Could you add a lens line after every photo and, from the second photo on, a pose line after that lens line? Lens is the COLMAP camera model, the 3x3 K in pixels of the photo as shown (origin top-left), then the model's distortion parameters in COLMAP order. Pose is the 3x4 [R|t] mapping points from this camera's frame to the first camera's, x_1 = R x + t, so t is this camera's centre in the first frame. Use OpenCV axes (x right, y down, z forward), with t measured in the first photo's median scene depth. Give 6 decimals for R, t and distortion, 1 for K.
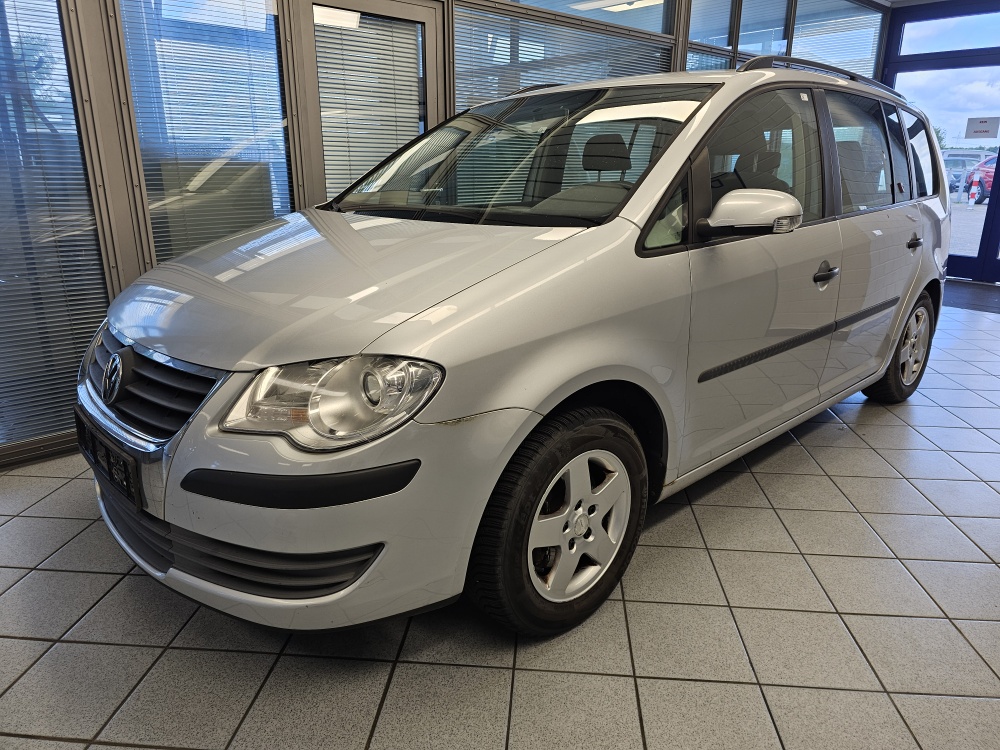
lens RADIAL K [[672.9, 0, 503.0], [0, 672.9, 362.8], [0, 0, 1]] dist [0.041321, -0.058810]
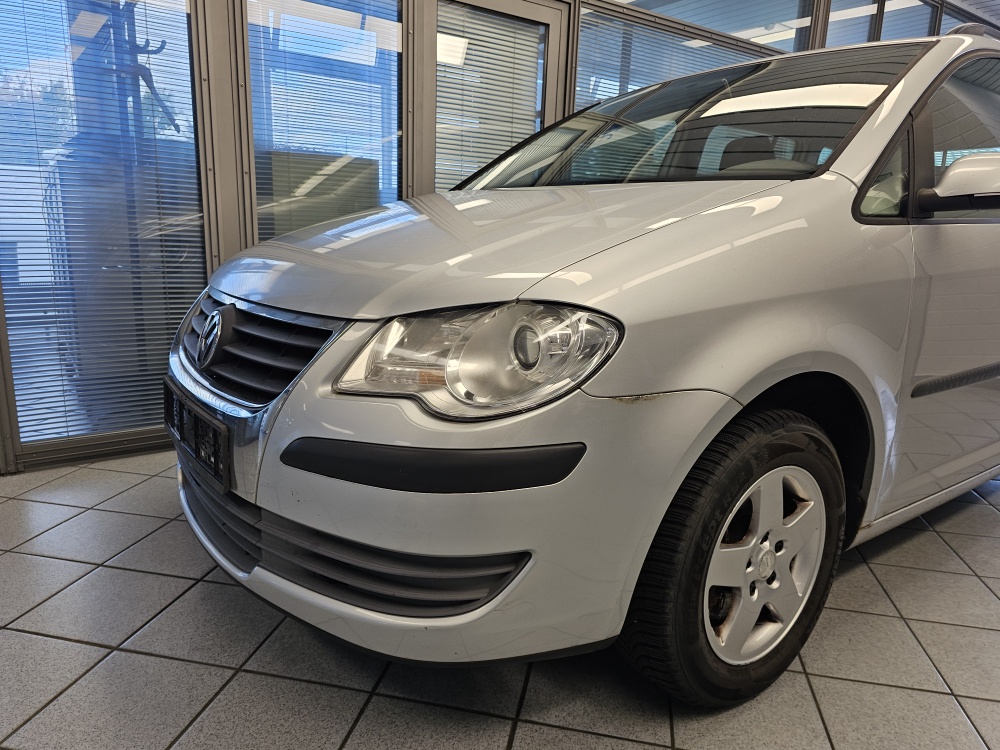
lens RADIAL K [[680.1, 0, 494.9], [0, 680.1, 363.4], [0, 0, 1]] dist [0.048020, -0.063730]
pose [[0.991199, 0.054670, -0.120560, -0.109270], [-0.064133, 0.995039, -0.076058, 0.094689], [0.115804, 0.083121, 0.989788, 0.181748]]
